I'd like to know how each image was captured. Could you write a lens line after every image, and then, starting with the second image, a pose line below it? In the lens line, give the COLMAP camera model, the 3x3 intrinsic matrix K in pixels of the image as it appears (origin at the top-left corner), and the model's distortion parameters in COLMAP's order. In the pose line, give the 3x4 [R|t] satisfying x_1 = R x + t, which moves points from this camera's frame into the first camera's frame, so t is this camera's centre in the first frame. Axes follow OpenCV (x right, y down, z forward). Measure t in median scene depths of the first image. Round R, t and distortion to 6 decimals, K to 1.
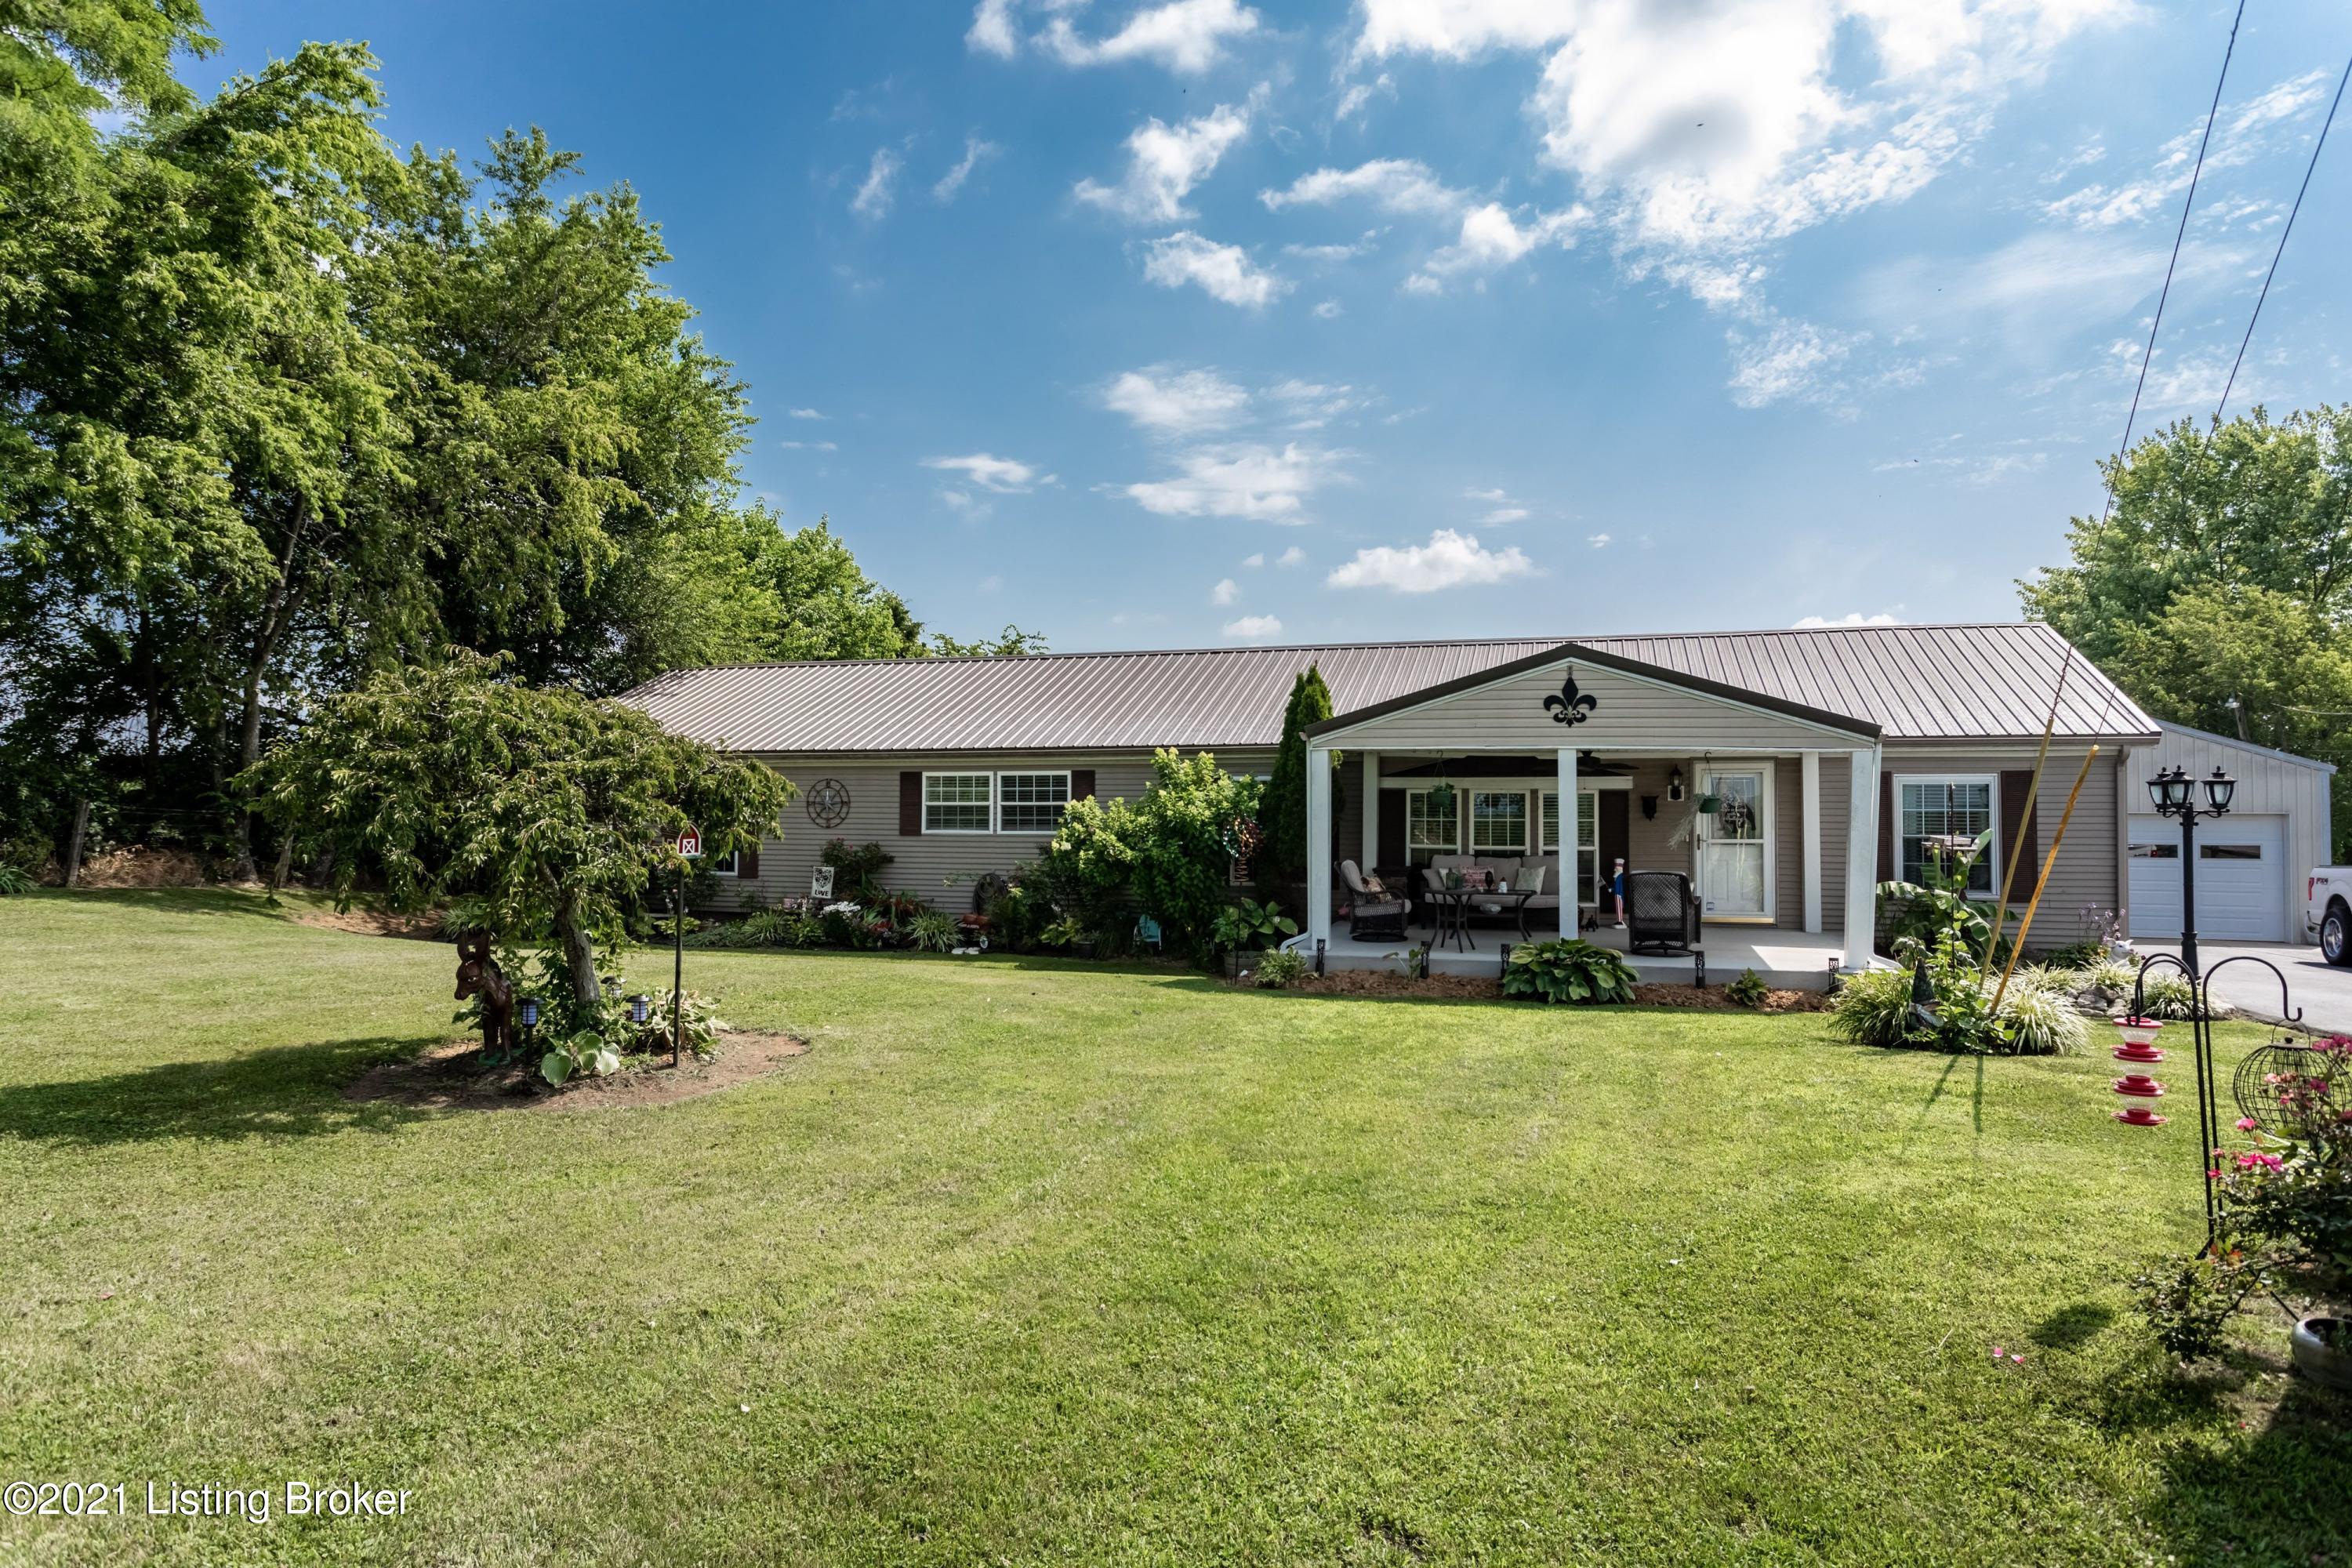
lens RADIAL K [[1137.7, 0, 1176.9], [0, 1137.7, 790.7], [0, 0, 1]] dist [0.015215, 0.000218]
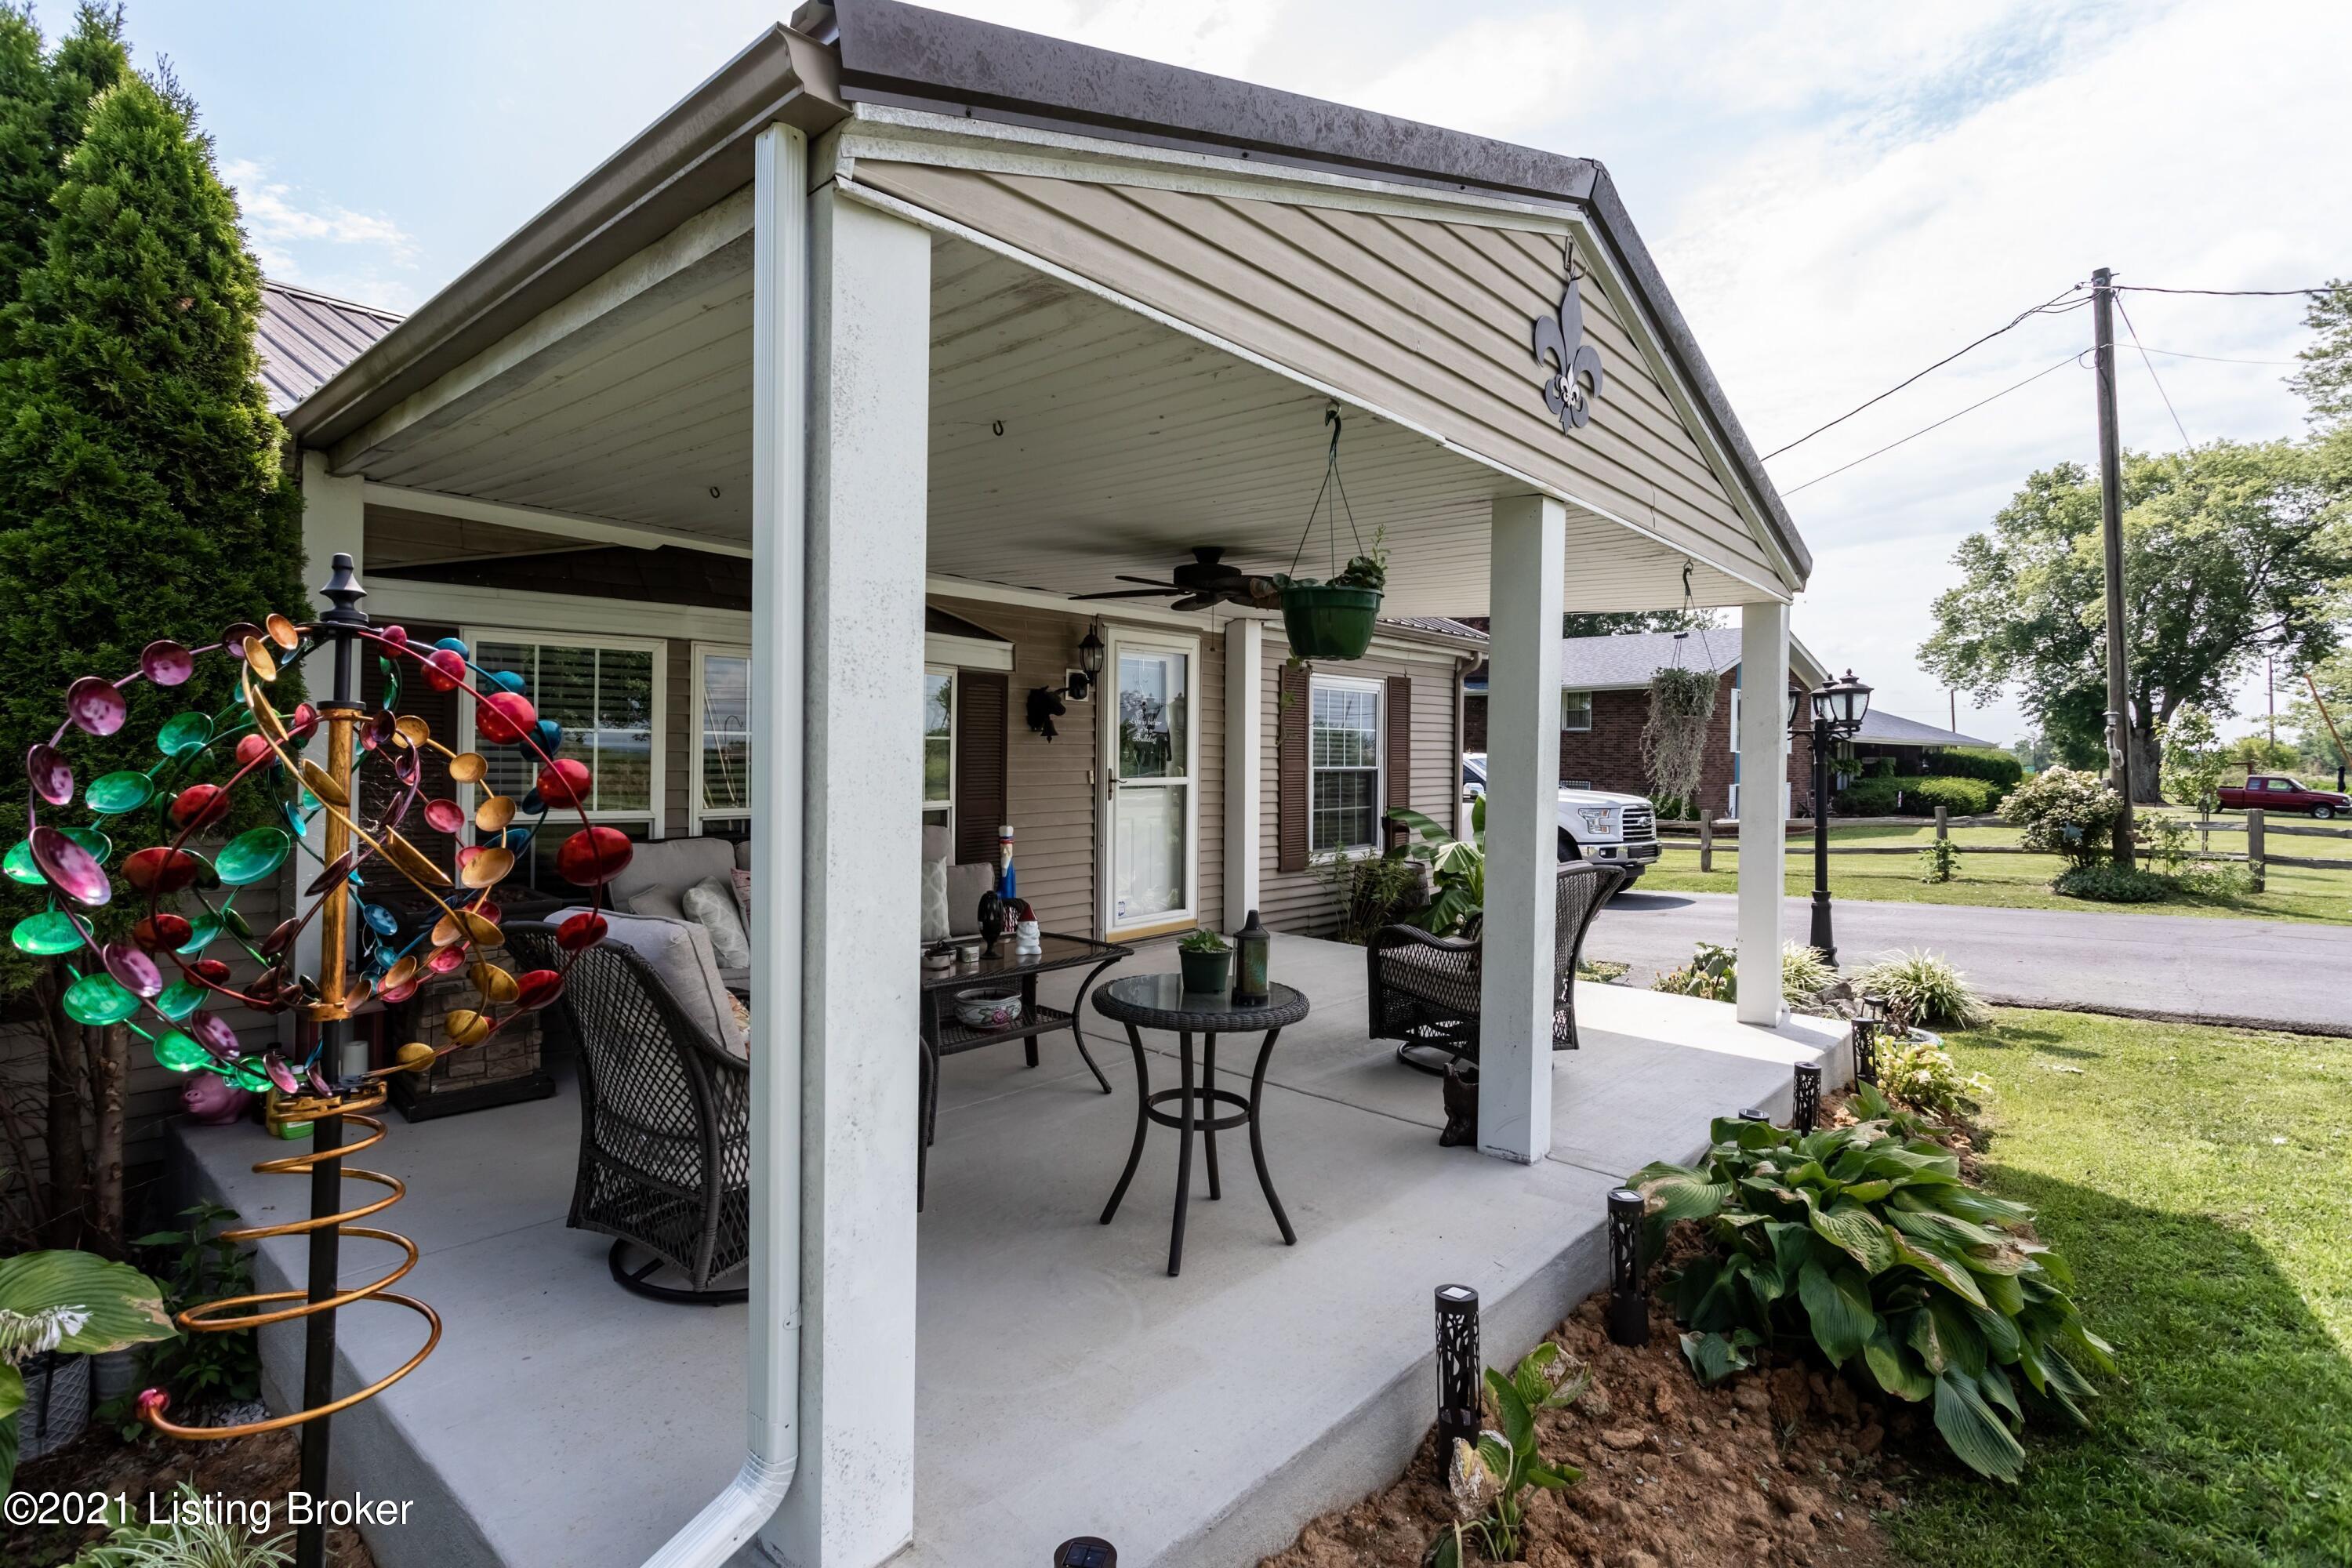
lens RADIAL K [[1137.7, 0, 1180.8], [0, 1137.7, 782.4], [0, 0, 1]] dist [0.015215, 0.000218]
pose [[-0.177546, 0.010399, 0.984058, -0.065024], [-0.011226, 0.999858, -0.012592, 0.047989], [-0.984048, -0.013283, -0.177404, 1.006667]]
